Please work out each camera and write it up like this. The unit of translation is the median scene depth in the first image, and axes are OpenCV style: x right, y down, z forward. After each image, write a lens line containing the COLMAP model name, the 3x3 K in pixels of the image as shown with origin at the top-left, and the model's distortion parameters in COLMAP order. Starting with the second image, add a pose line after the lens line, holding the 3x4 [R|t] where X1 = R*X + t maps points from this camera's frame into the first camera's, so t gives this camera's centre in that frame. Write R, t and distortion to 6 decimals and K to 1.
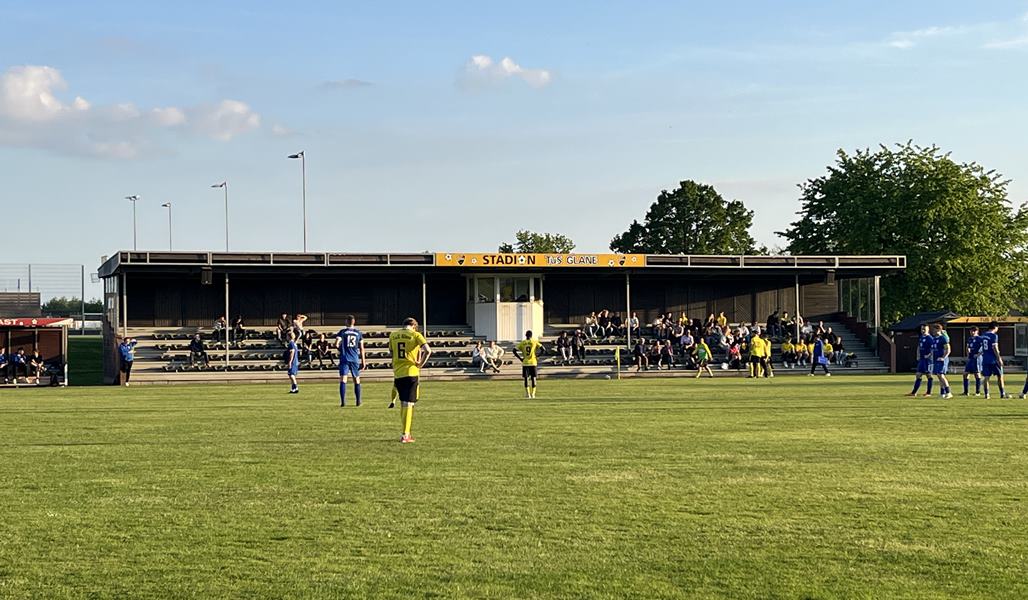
lens RADIAL K [[1822.1, 0, 483.1], [0, 1822.1, 293.5], [0, 0, 1]] dist [0.113206, 0.000000]
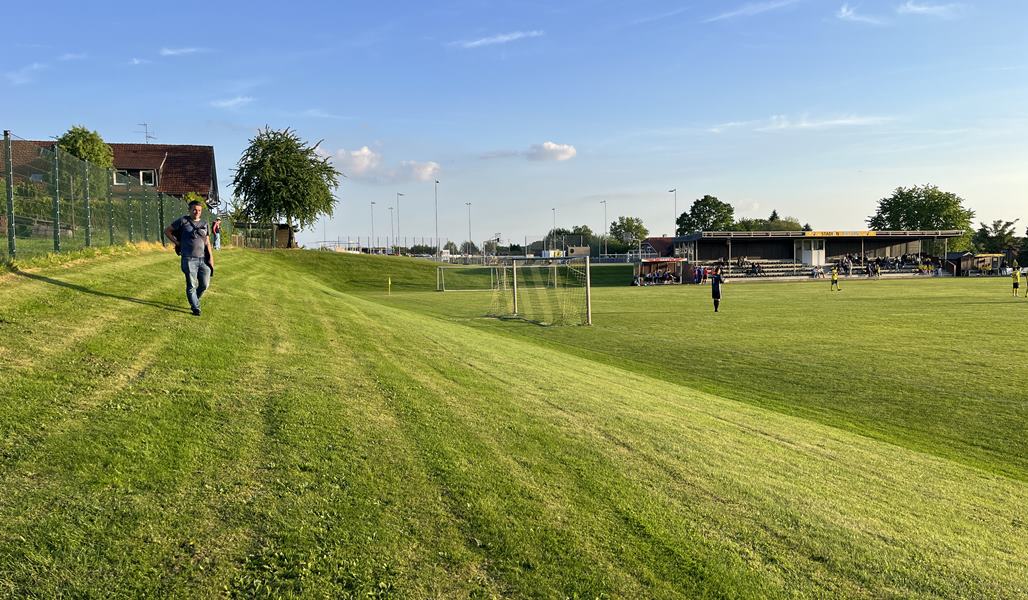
lens RADIAL K [[814.7, 0, 478.9], [0, 814.7, 312.0], [0, 0, 1]] dist [0.055452, -0.039435]
pose [[0.999917, -0.006141, 0.011285, -0.471165], [0.005127, 0.996129, 0.087759, -0.012424], [-0.011780, -0.087694, 0.996078, -0.153381]]
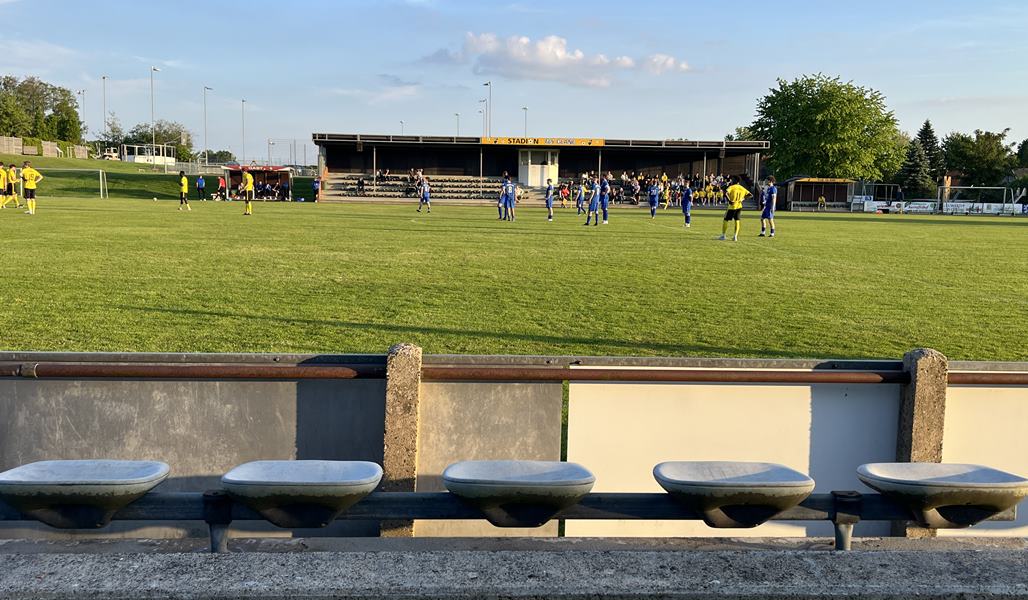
lens RADIAL K [[1002.2, 0, 508.4], [0, 1002.2, 308.7], [0, 0, 1]] dist [0.058762, 0.000000]
pose [[0.955603, 0.060937, -0.288288, 0.287745], [-0.018969, 0.989075, 0.146188, 0.001017], [0.294047, -0.134229, 0.946319, 0.011379]]
